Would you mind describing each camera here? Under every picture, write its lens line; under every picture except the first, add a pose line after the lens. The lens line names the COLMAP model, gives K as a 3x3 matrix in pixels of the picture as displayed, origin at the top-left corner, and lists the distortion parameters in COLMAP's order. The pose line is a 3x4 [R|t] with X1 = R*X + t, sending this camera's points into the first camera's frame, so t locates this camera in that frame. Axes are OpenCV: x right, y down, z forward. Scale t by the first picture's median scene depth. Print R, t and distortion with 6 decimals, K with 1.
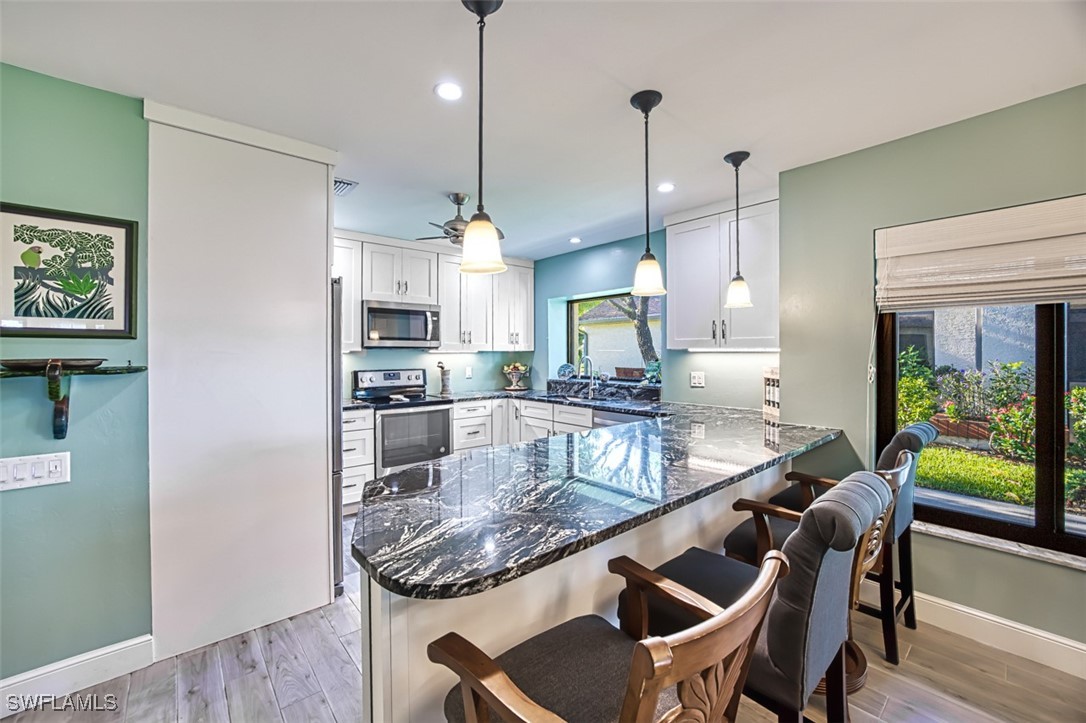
lens RADIAL K [[445.8, 0, 547.9], [0, 445.8, 351.3], [0, 0, 1]] dist [-0.035161, 0.007731]
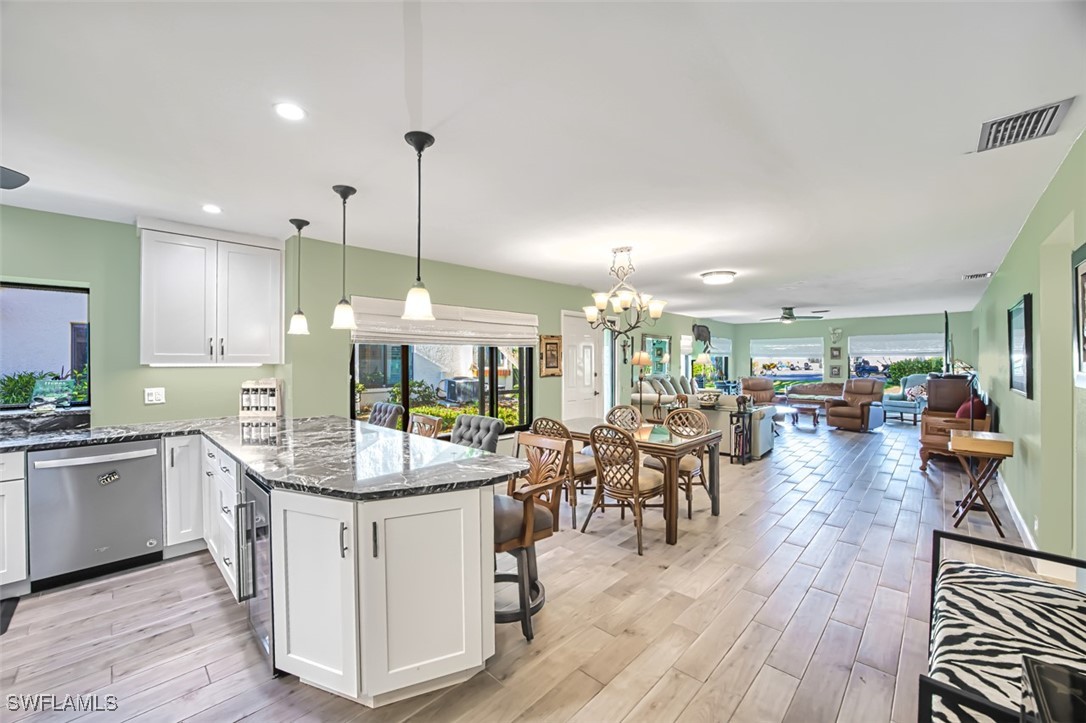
lens RADIAL K [[445.8, 0, 536.7], [0, 445.8, 351.9], [0, 0, 1]] dist [-0.035161, 0.007731]
pose [[-0.065747, 0.020760, 0.997620, -0.559135], [-0.001362, 0.999781, -0.020895, -0.010474], [-0.997835, -0.002733, -0.065704, 0.223674]]
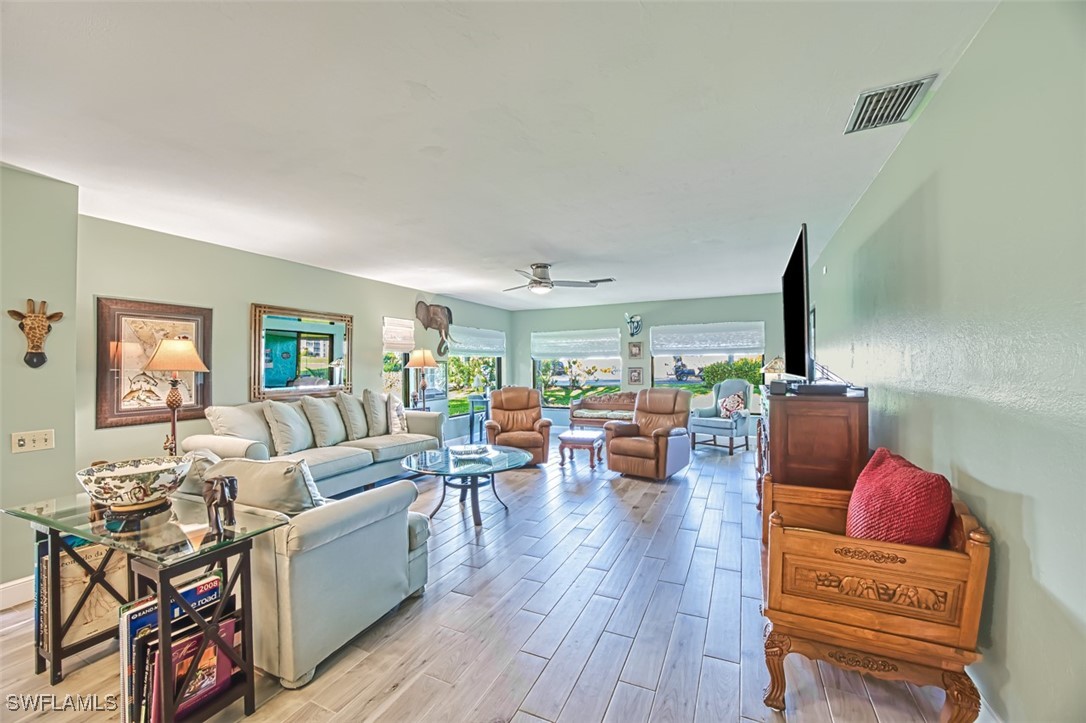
lens RADIAL K [[445.8, 0, 541.3], [0, 445.8, 358.0], [0, 0, 1]] dist [-0.035161, 0.007731]
pose [[-0.379158, 0.021113, 0.925091, 0.309216], [0.008263, 0.999777, -0.019431, 0.003270], [-0.925295, 0.000277, -0.379248, -0.607254]]
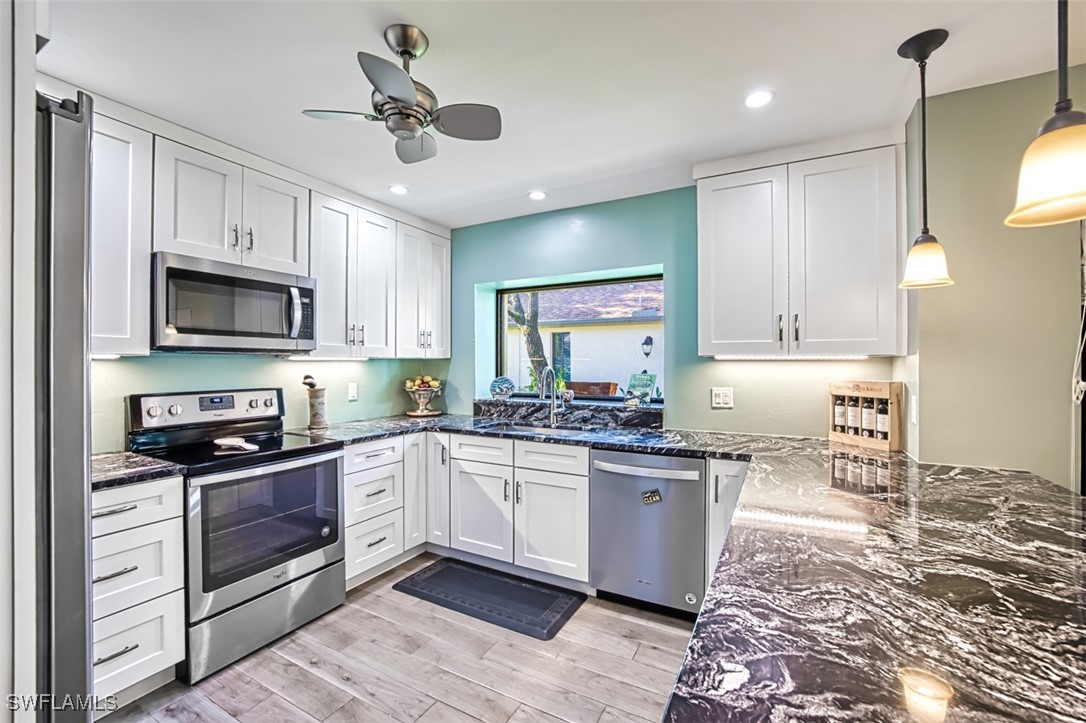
lens RADIAL K [[445.8, 0, 548.8], [0, 445.8, 363.8], [0, 0, 1]] dist [-0.035161, 0.007731]
pose [[0.937102, 0.001444, 0.349054, -0.162639], [-0.003241, 0.999984, 0.004564, 0.004442], [-0.349042, -0.005408, 0.937092, 0.366433]]
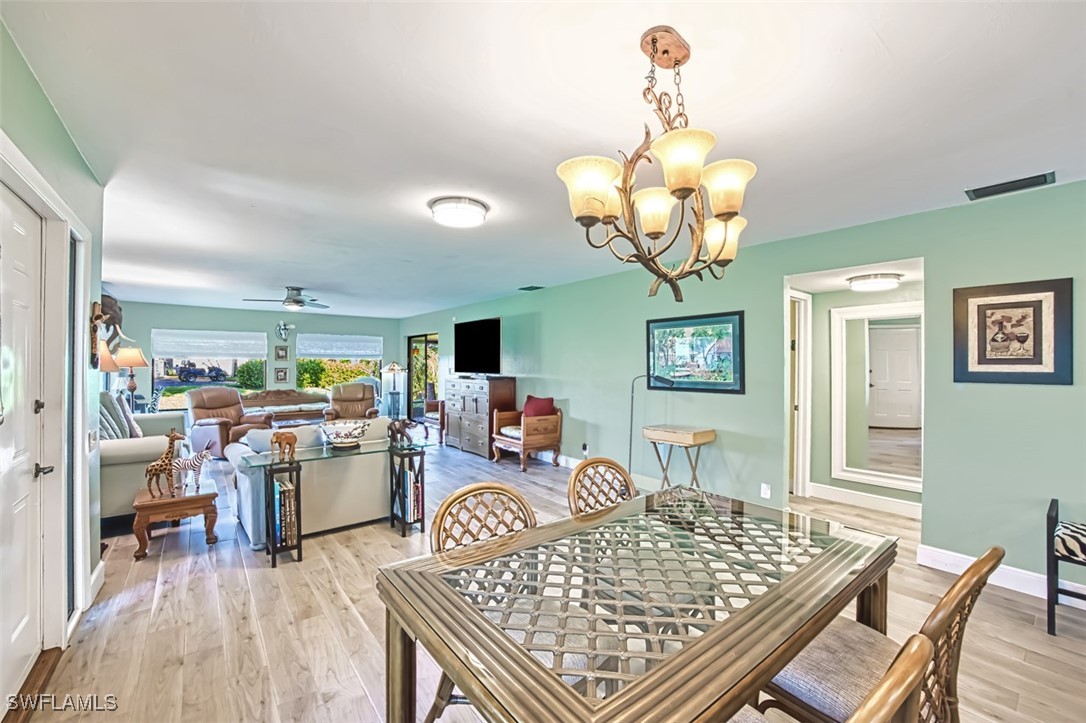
lens RADIAL K [[445.8, 0, 538.7], [0, 445.8, 363.8], [0, 0, 1]] dist [-0.035161, 0.007731]
pose [[-0.997526, -0.001121, 0.070288, 0.456099], [-0.001165, 0.999999, -0.000577, -0.009247], [-0.070287, -0.000658, -0.997527, 0.326284]]
